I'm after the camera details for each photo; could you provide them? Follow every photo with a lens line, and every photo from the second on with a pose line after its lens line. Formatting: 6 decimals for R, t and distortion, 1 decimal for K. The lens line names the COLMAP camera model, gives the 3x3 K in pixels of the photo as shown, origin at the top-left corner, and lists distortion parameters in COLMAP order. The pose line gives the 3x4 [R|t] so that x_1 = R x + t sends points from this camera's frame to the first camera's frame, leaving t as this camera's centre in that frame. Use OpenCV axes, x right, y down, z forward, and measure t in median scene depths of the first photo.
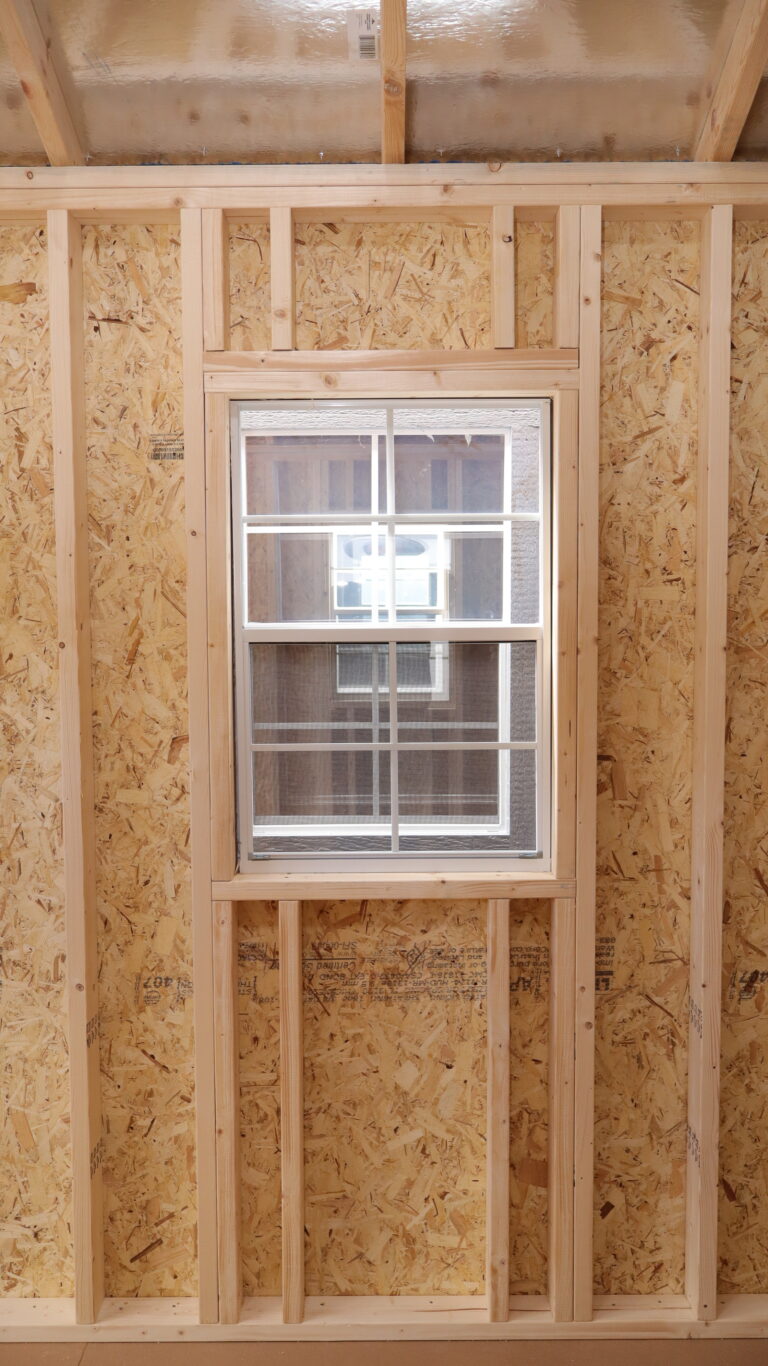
lens RADIAL K [[1140.0, 0, 384.0], [0, 1140.0, 683.0], [0, 0, 1]] dist [-0.006796, 0.003448]
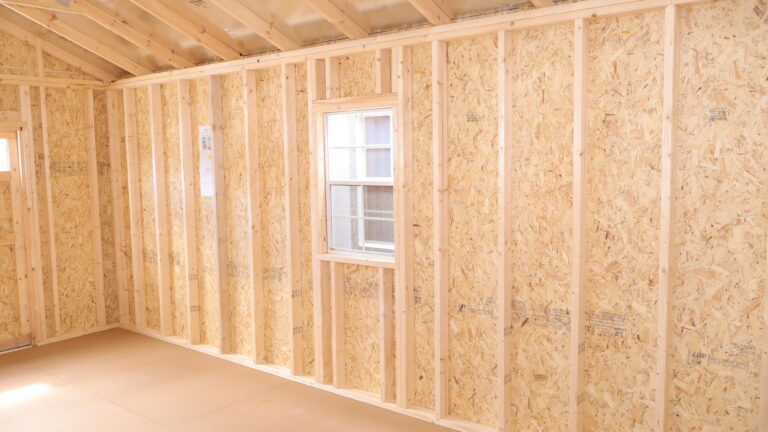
lens RADIAL K [[641.0, 0, 384.0], [0, 641.0, 216.0], [0, 0, 1]] dist [-0.006796, 0.003448]
pose [[0.777099, 0.052580, -0.627178, 1.178079], [-0.030259, 0.998473, 0.046215, -0.034521], [0.628651, -0.016936, 0.777503, -0.363528]]
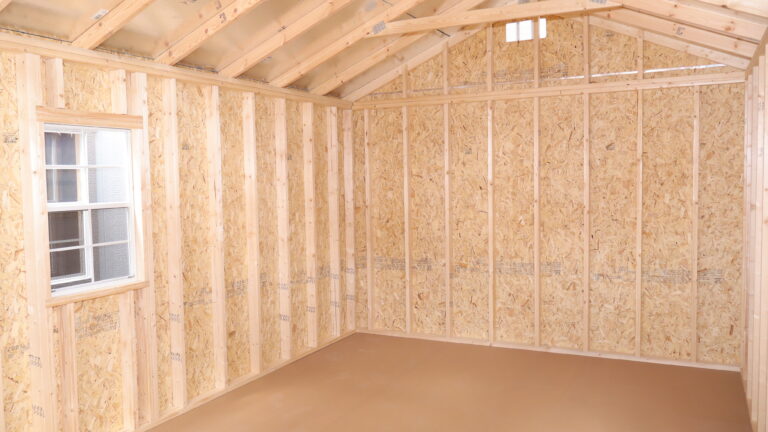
lens RADIAL K [[641.0, 0, 384.0], [0, 641.0, 216.0], [0, 0, 1]] dist [-0.006796, 0.003448]
pose [[0.440301, -0.055915, 0.896108, -1.106401], [0.072915, 0.996989, 0.026383, -0.007486], [-0.894885, 0.053723, 0.443052, -0.385025]]
